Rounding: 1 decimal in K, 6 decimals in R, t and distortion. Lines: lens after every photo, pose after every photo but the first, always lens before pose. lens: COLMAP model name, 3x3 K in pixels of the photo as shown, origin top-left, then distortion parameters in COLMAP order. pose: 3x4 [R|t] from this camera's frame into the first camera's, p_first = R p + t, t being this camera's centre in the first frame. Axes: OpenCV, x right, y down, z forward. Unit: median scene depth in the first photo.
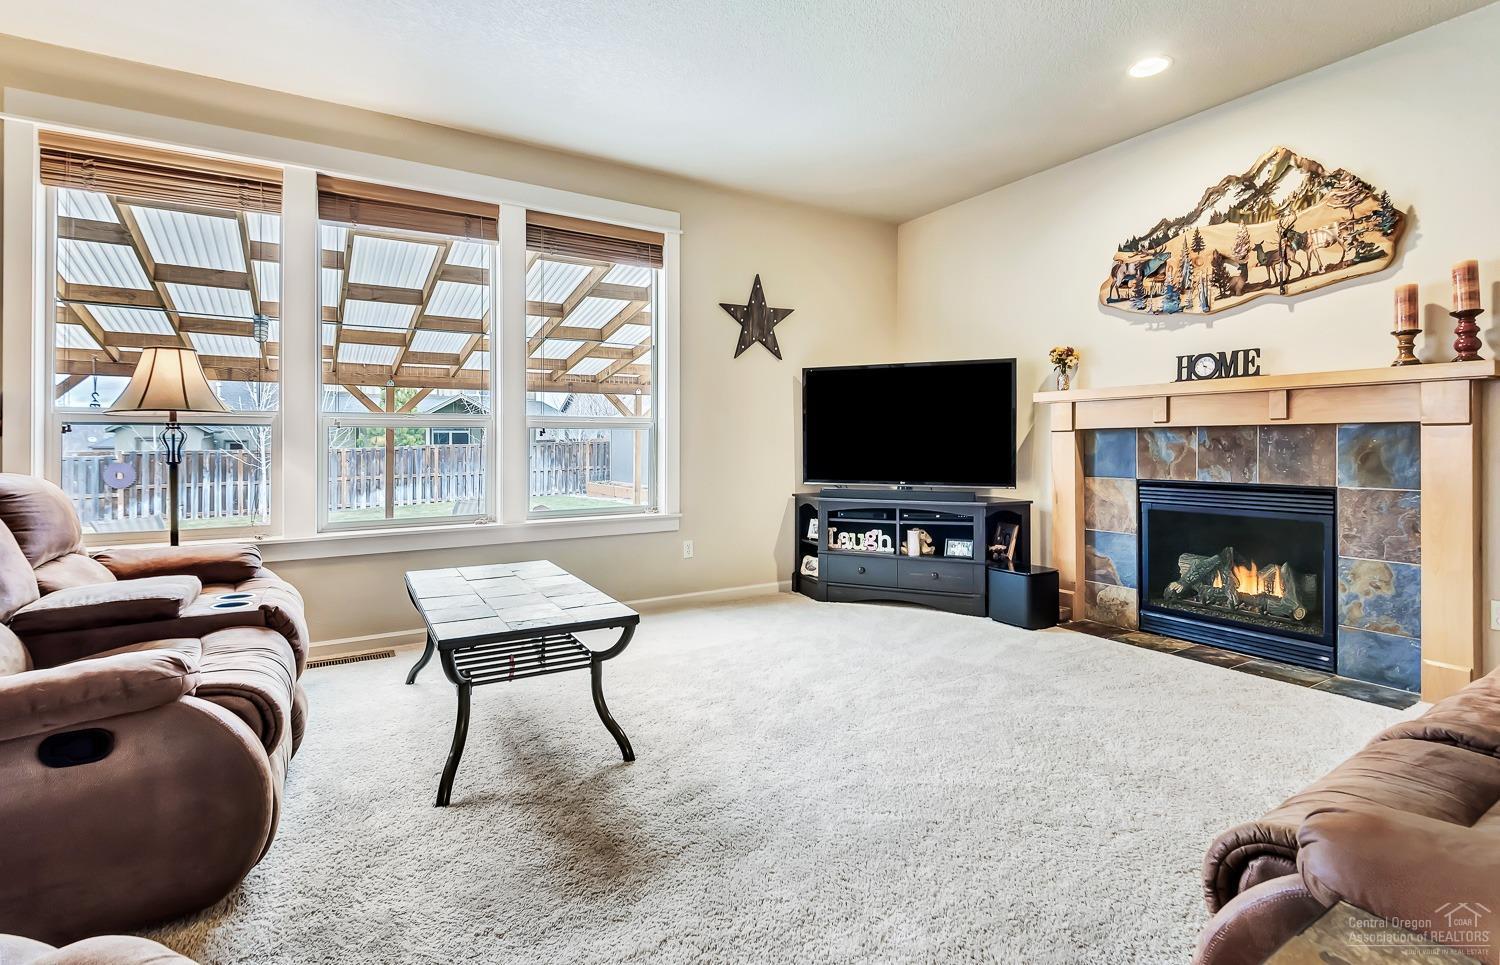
lens RADIAL K [[693.3, 0, 722.9], [0, 693.3, 444.5], [0, 0, 1]] dist [0.036056, -0.030919]
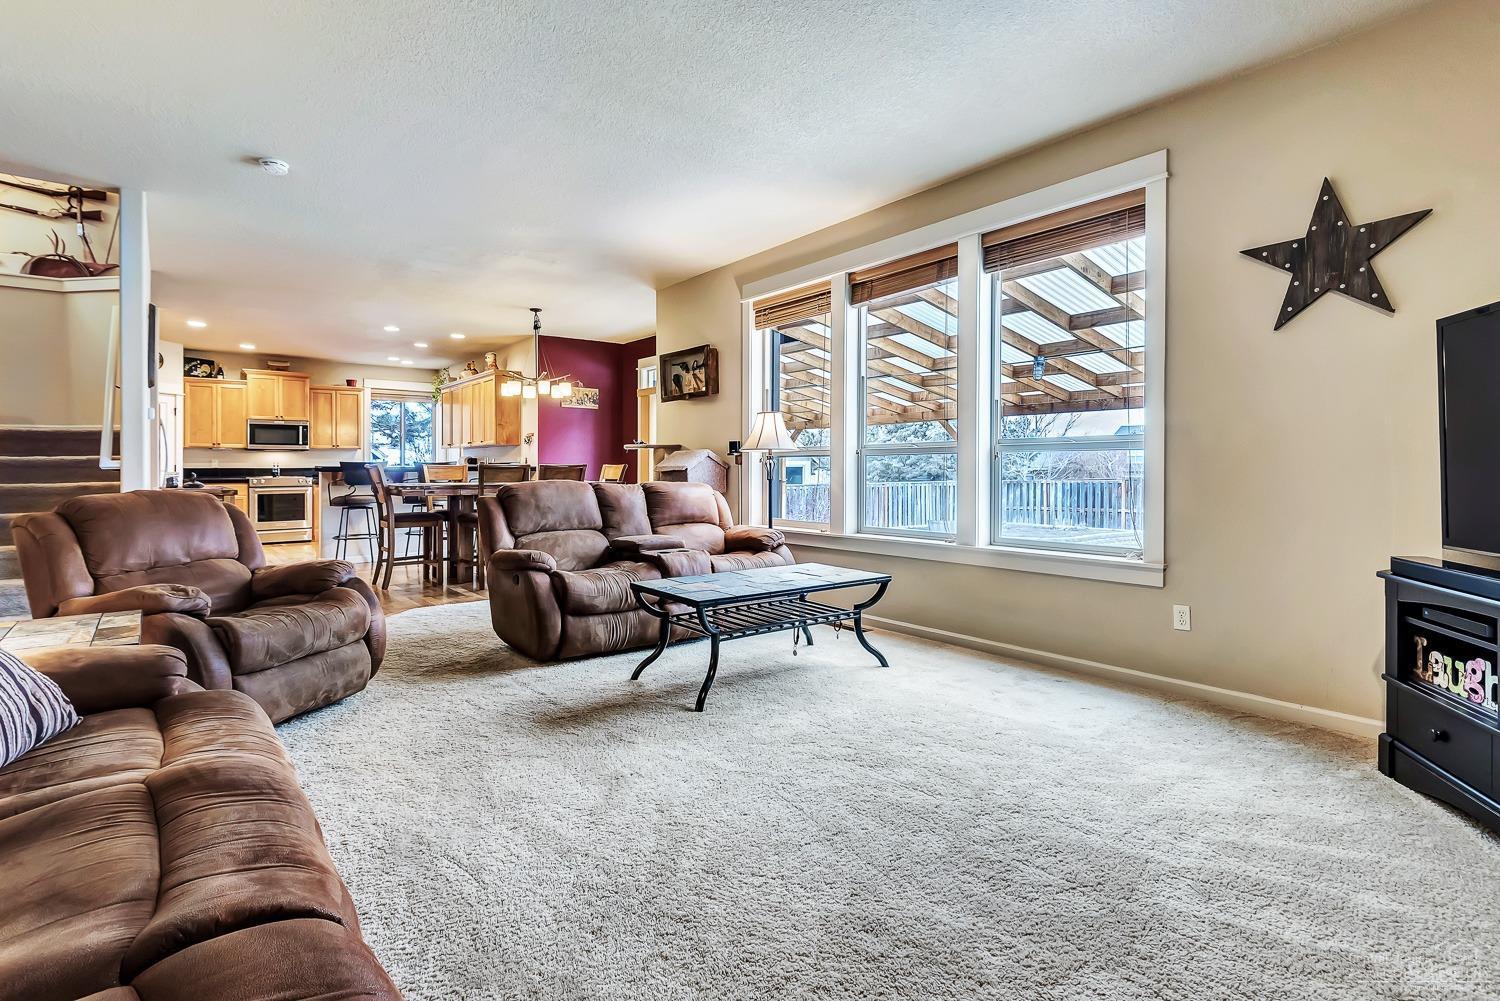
lens RADIAL K [[735.2, 0, 748.6], [0, 735.2, 471.4], [0, 0, 1]] dist [-0.000612, -0.000739]
pose [[0.130511, 0.004439, -0.991437, 0.786105], [0.001654, 0.999988, 0.004695, -0.003138], [0.991445, -0.002253, 0.130502, 0.579570]]
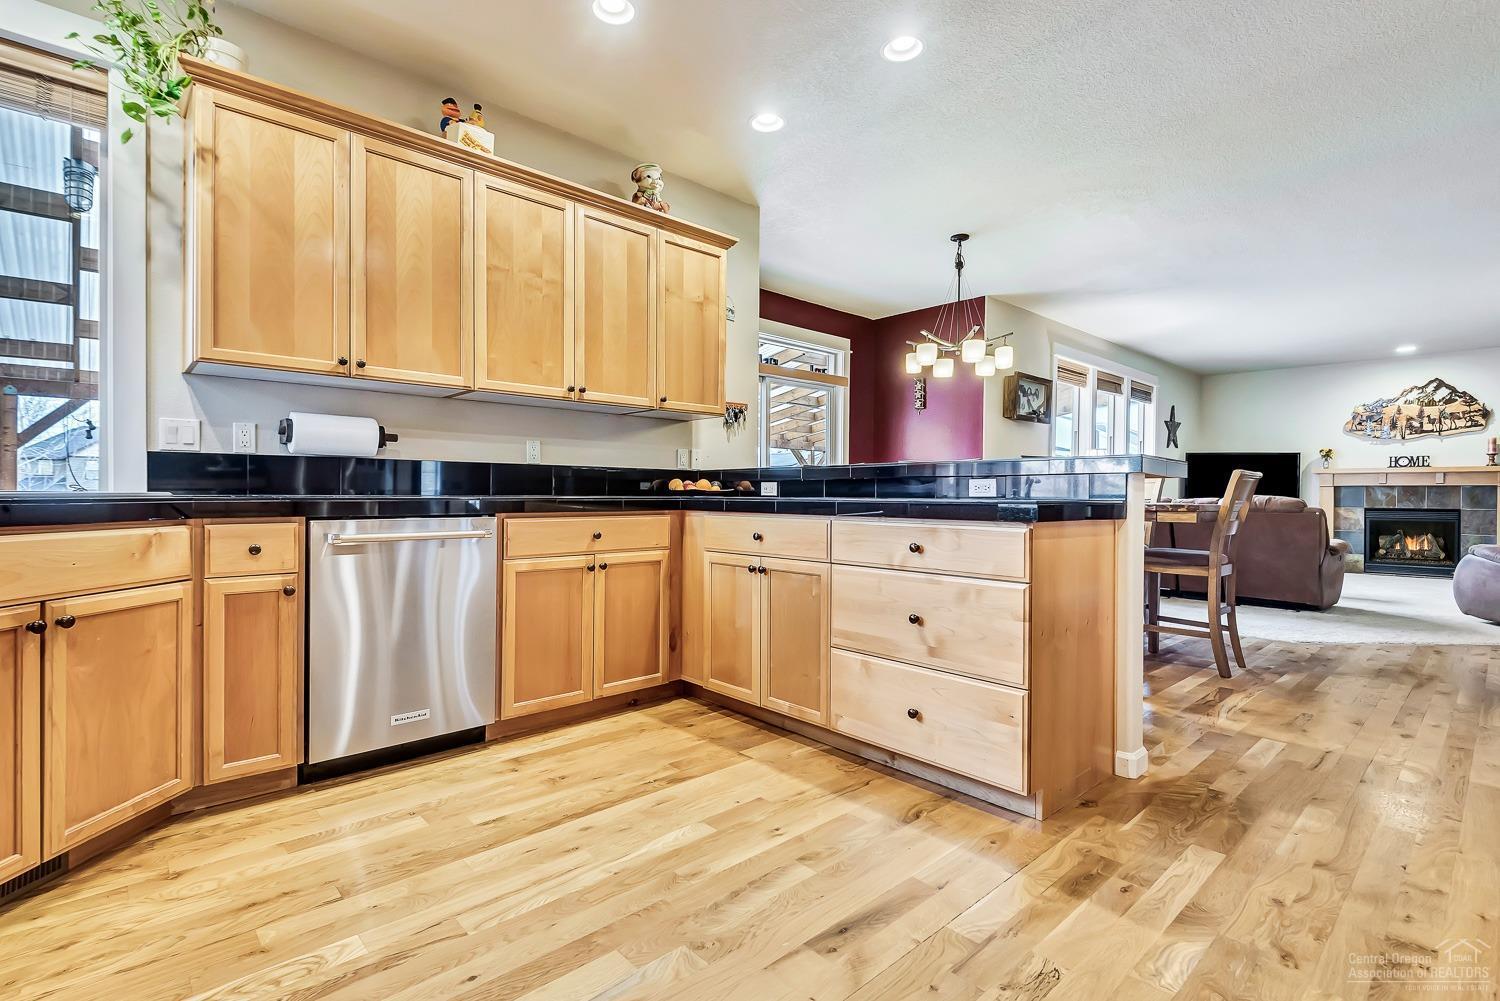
lens RADIAL K [[704.7, 0, 750.0], [0, 704.7, 500.5], [0, 0, 1]] dist [0.023239, -0.011442]
pose [[0.978945, 0.008527, 0.203944, -2.040970], [-0.010732, 0.999895, 0.009707, 0.026257], [-0.203840, -0.011692, 0.978934, -0.978453]]
